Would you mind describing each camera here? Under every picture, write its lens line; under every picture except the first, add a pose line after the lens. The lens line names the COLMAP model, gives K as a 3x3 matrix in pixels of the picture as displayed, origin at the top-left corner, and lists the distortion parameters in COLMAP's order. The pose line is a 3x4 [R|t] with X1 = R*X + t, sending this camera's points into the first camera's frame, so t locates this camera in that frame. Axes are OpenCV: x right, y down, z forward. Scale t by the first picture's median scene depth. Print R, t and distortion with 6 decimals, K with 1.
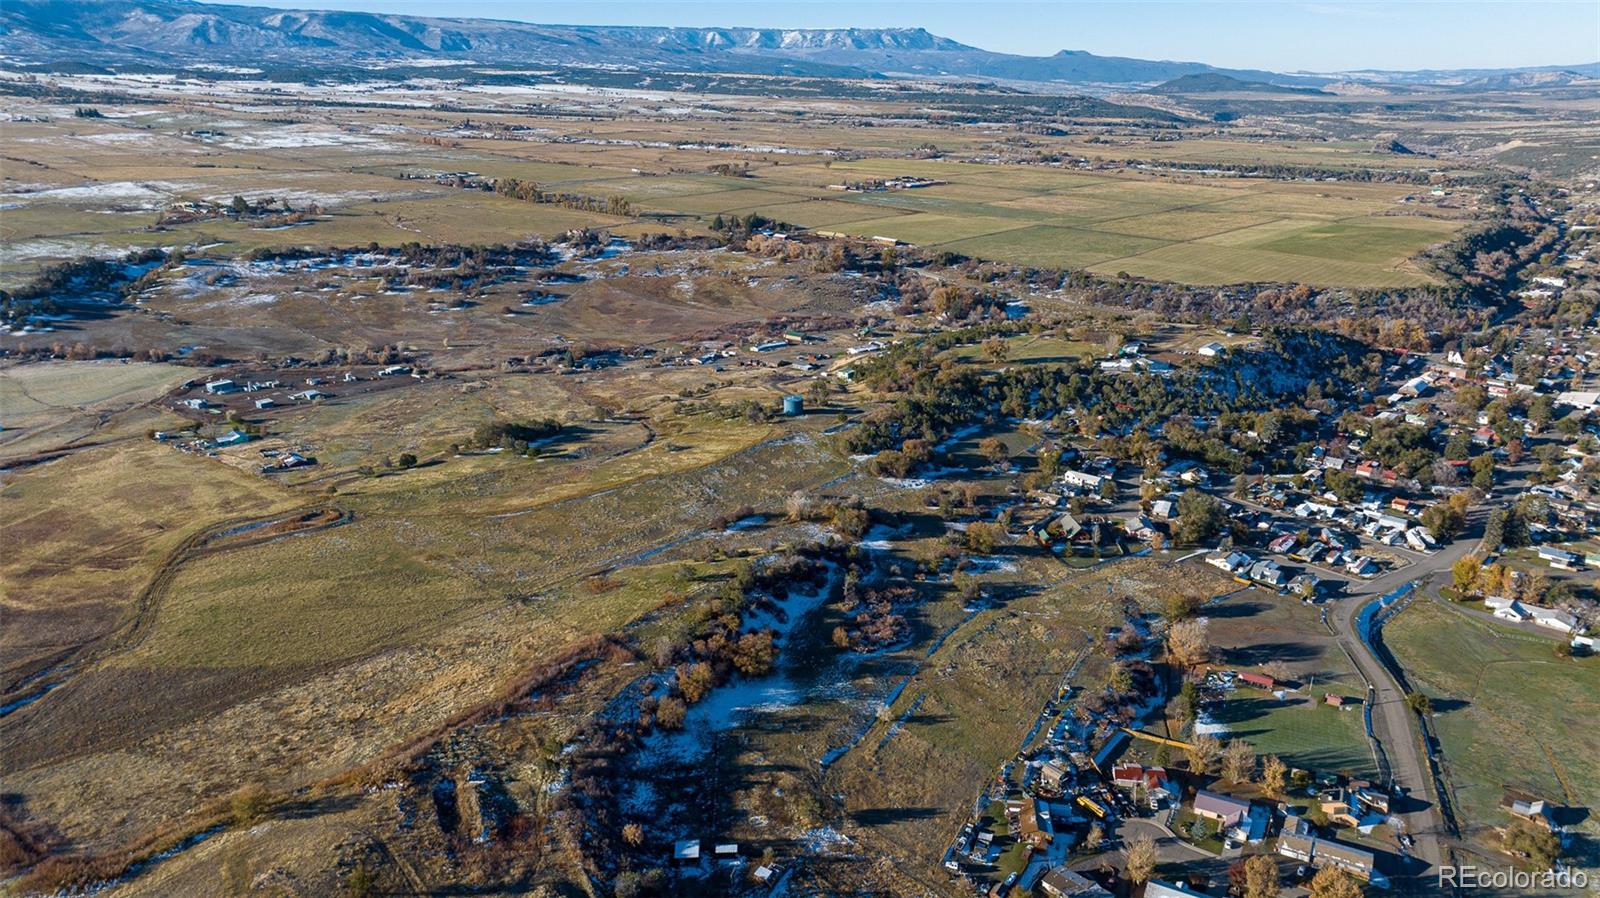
lens RADIAL K [[1108.9, 0, 800.0], [0, 1108.9, 449.0], [0, 0, 1]] dist [-0.040276, 0.035763]
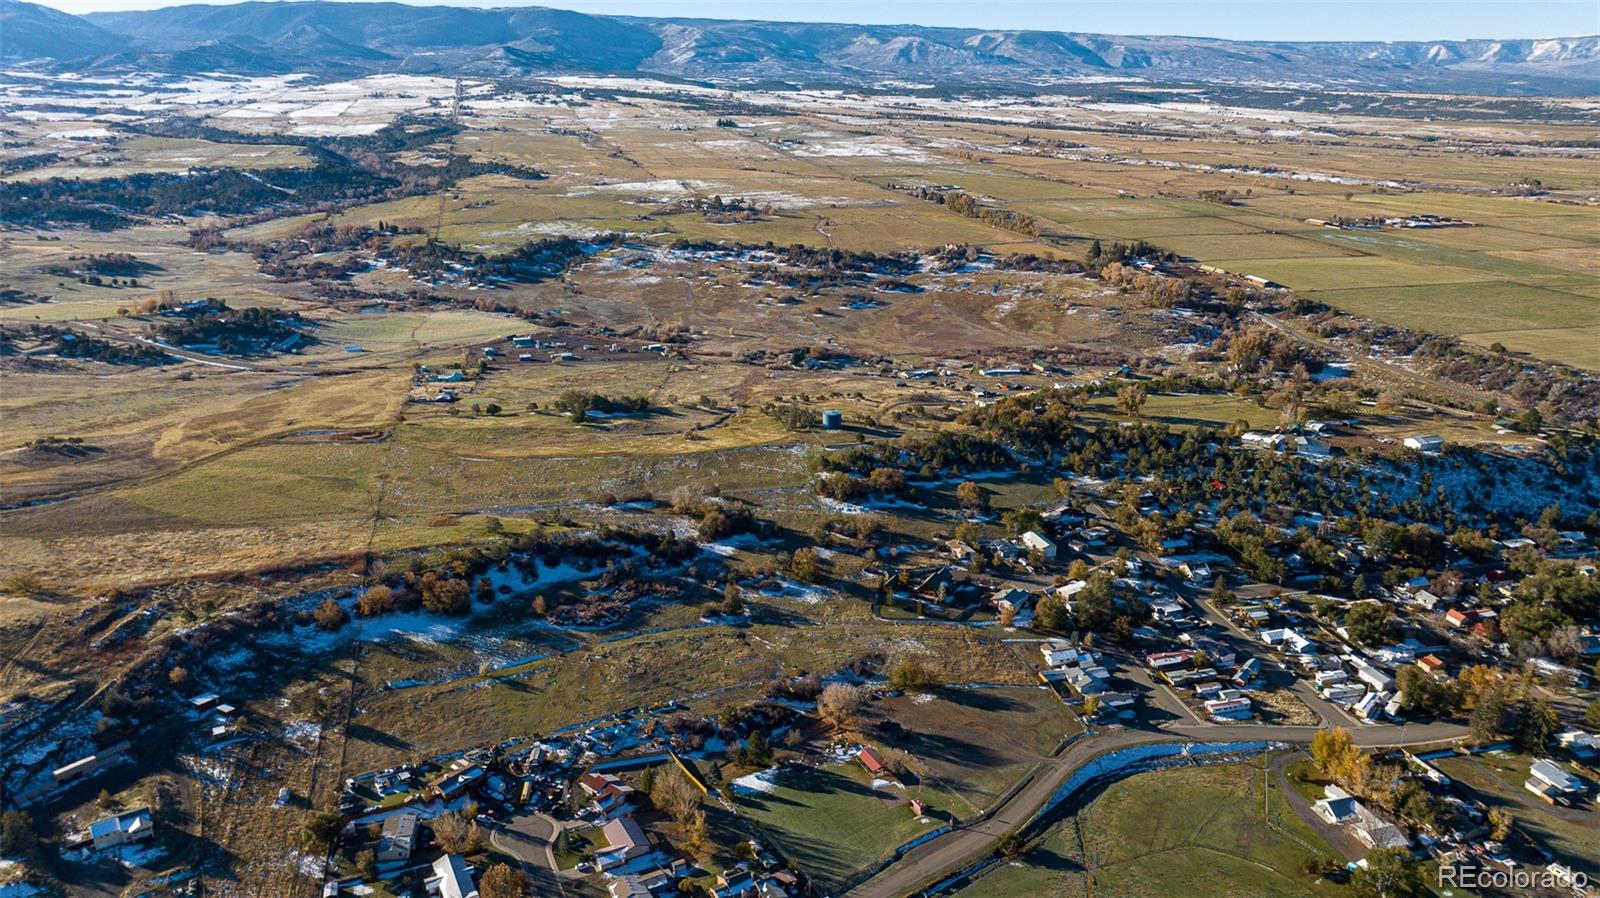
lens RADIAL K [[1108.9, 0, 800.0], [0, 1108.9, 449.0], [0, 0, 1]] dist [-0.040276, 0.035763]
pose [[0.838544, 0.166031, -0.518920, 0.117350], [-0.173235, 0.984259, 0.034982, -0.009936], [0.516560, 0.060561, 0.854107, 0.025195]]
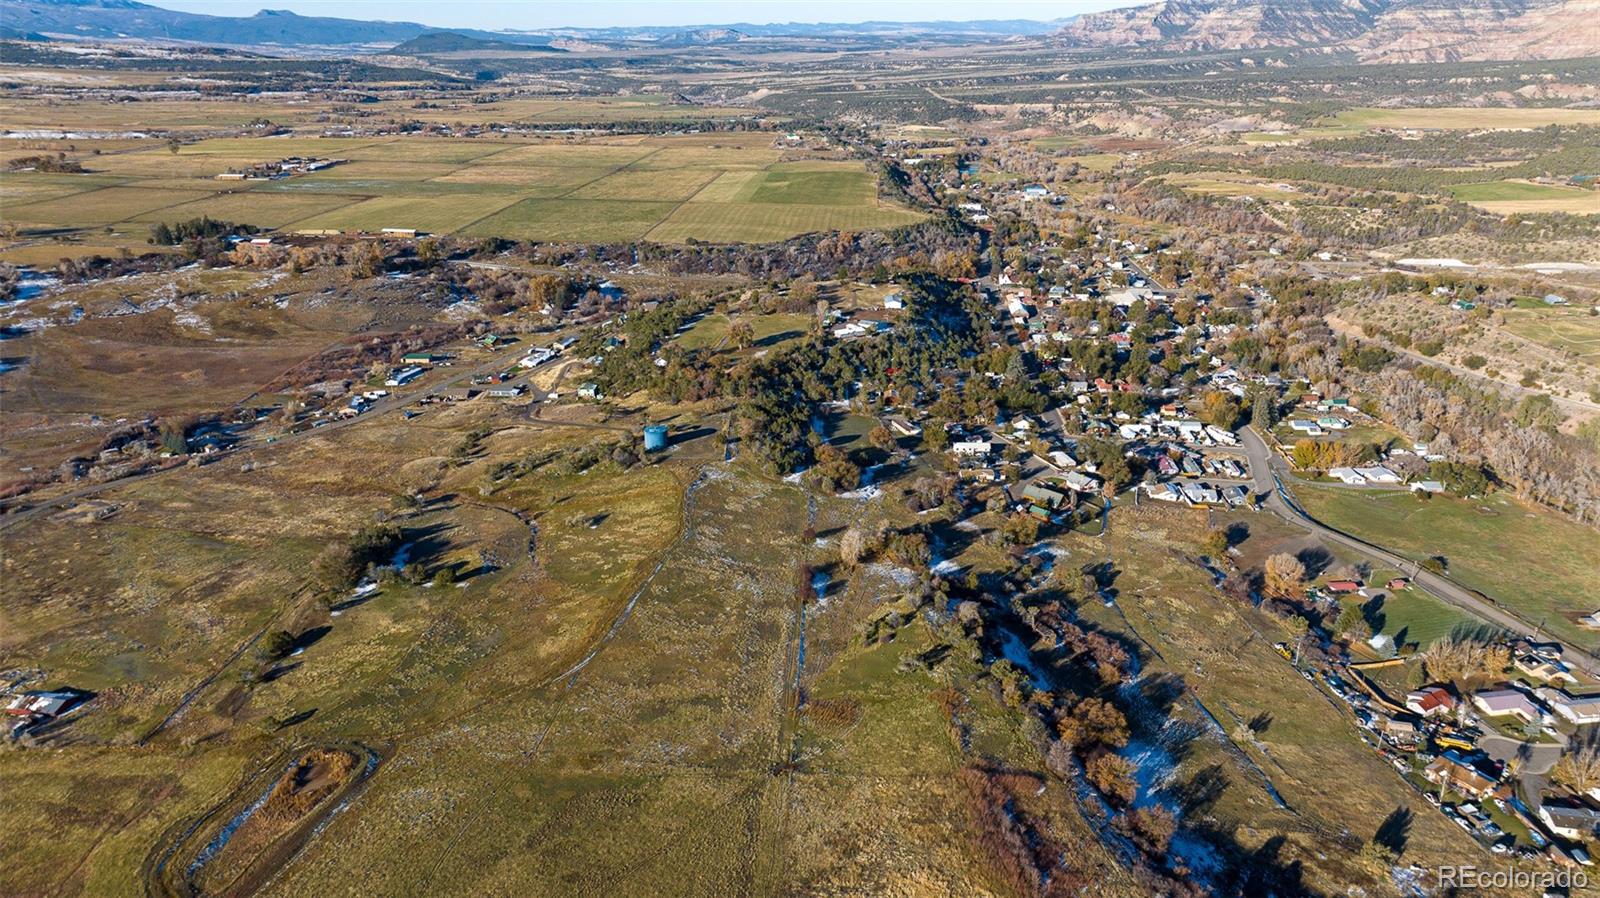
lens RADIAL K [[1108.9, 0, 800.0], [0, 1108.9, 449.0], [0, 0, 1]] dist [-0.040276, 0.035763]
pose [[0.795946, -0.214884, 0.565946, -0.091349], [0.196273, 0.975982, 0.094532, -0.020491], [-0.572666, 0.035837, 0.819005, 0.057910]]
